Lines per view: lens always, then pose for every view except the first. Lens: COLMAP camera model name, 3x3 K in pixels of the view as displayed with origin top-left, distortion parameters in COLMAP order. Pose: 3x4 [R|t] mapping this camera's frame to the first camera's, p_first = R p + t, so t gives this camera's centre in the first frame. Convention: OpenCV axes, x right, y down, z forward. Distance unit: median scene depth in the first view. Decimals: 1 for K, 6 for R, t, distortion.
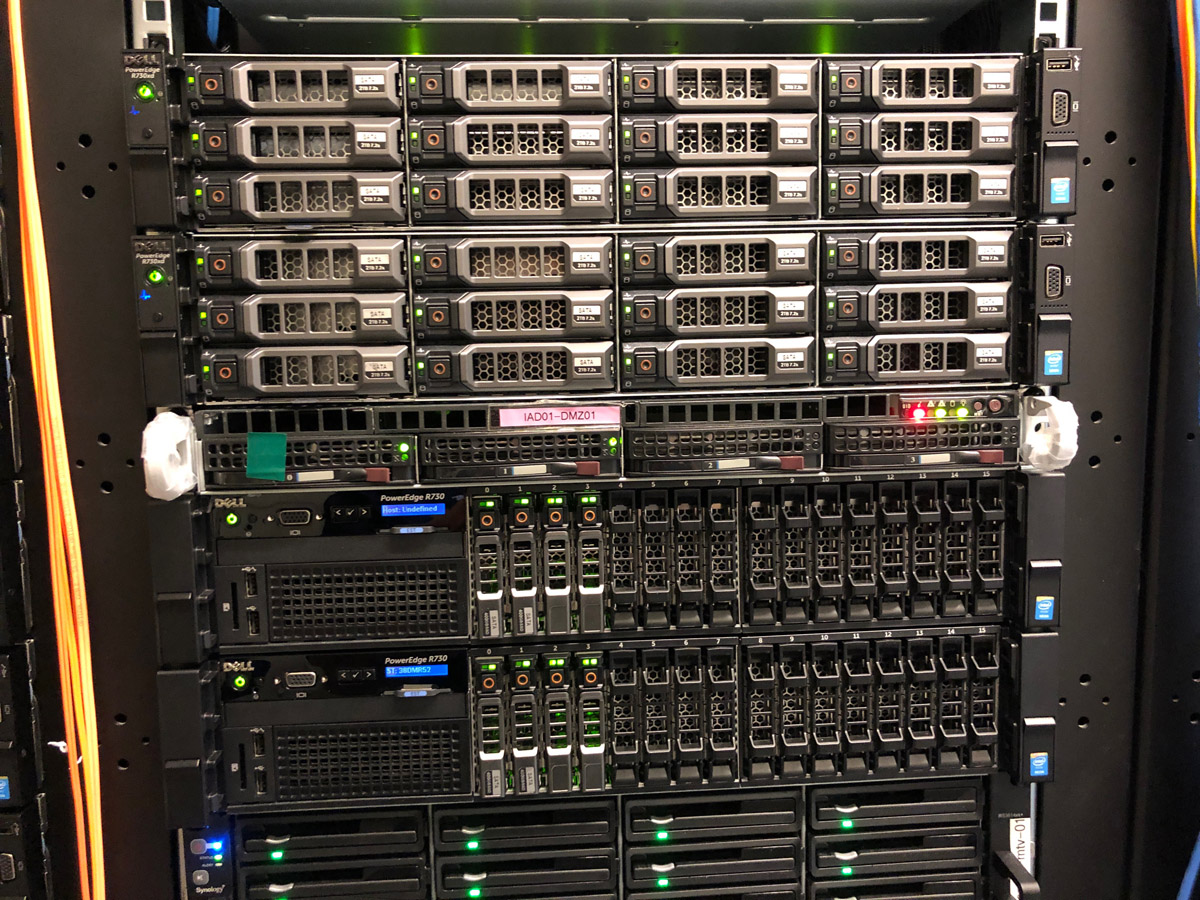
lens RADIAL K [[820.8, 0, 602.0], [0, 820.8, 450.7], [0, 0, 1]] dist [-0.030588, 0.054863]
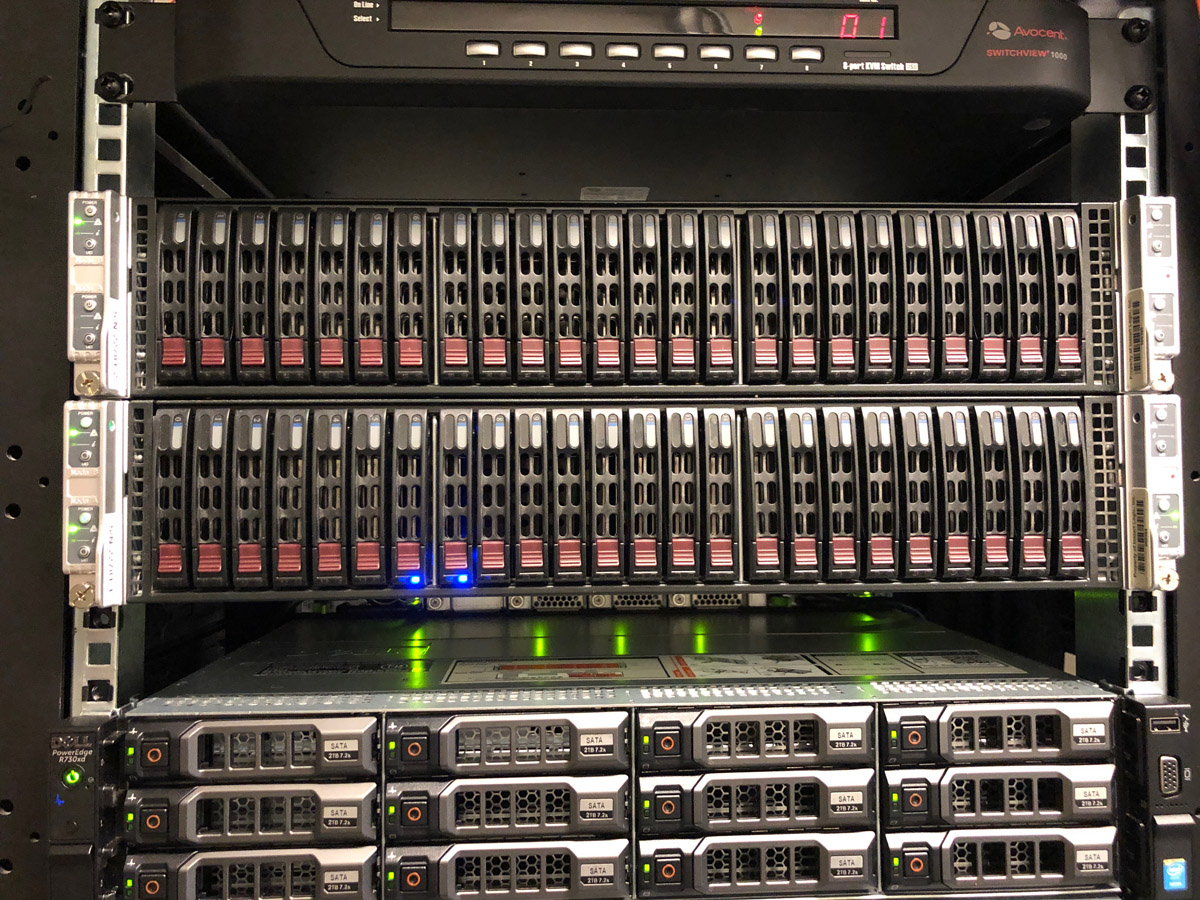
lens RADIAL K [[996.7, 0, 600.0], [0, 996.7, 450.0], [0, 0, 1]] dist [0.005338, 0.004223]
pose [[0.999833, 0.010359, -0.015058, -0.003183], [-0.012248, 0.991264, -0.131320, -0.393554], [0.013566, 0.131482, 0.991226, -0.038114]]
